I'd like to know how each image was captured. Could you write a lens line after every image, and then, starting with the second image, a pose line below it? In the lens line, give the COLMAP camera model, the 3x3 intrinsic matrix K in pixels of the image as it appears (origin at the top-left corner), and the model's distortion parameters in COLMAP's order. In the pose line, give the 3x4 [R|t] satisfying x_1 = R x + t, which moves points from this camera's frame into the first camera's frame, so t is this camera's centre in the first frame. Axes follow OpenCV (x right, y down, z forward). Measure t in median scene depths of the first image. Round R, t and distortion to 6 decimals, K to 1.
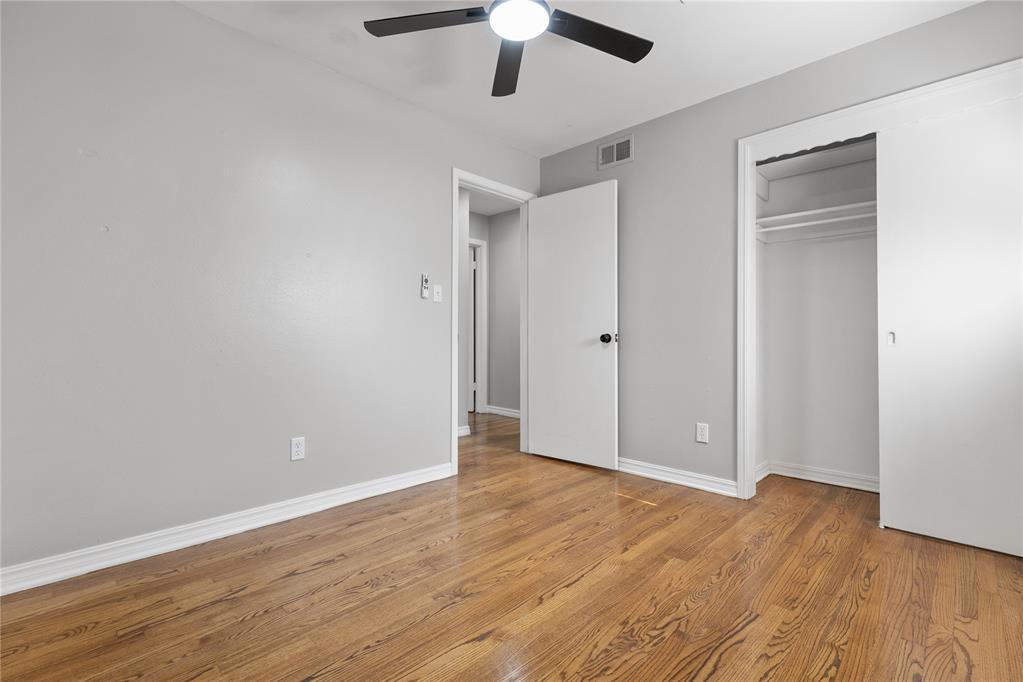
lens RADIAL K [[459.6, 0, 509.2], [0, 459.6, 342.8], [0, 0, 1]] dist [0.004317, -0.000274]
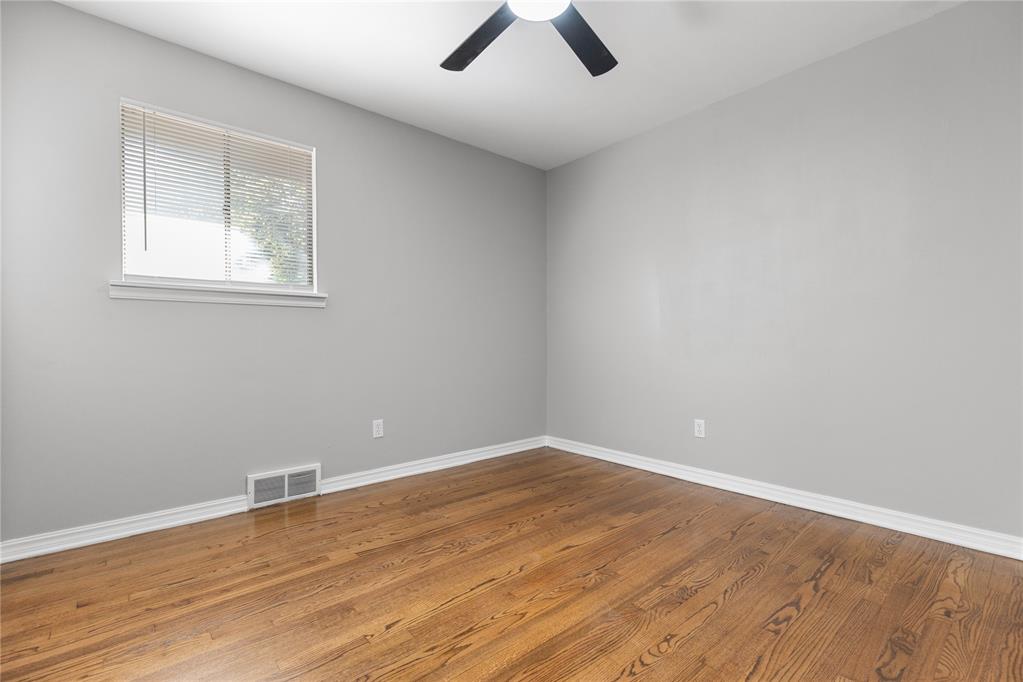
lens RADIAL K [[459.6, 0, 509.2], [0, 459.6, 342.8], [0, 0, 1]] dist [0.004317, -0.000274]
pose [[-0.996175, 0.002518, 0.087347, -0.002495], [0.003114, 0.999973, 0.006692, -0.011146], [-0.087327, 0.006938, -0.996156, 1.933544]]
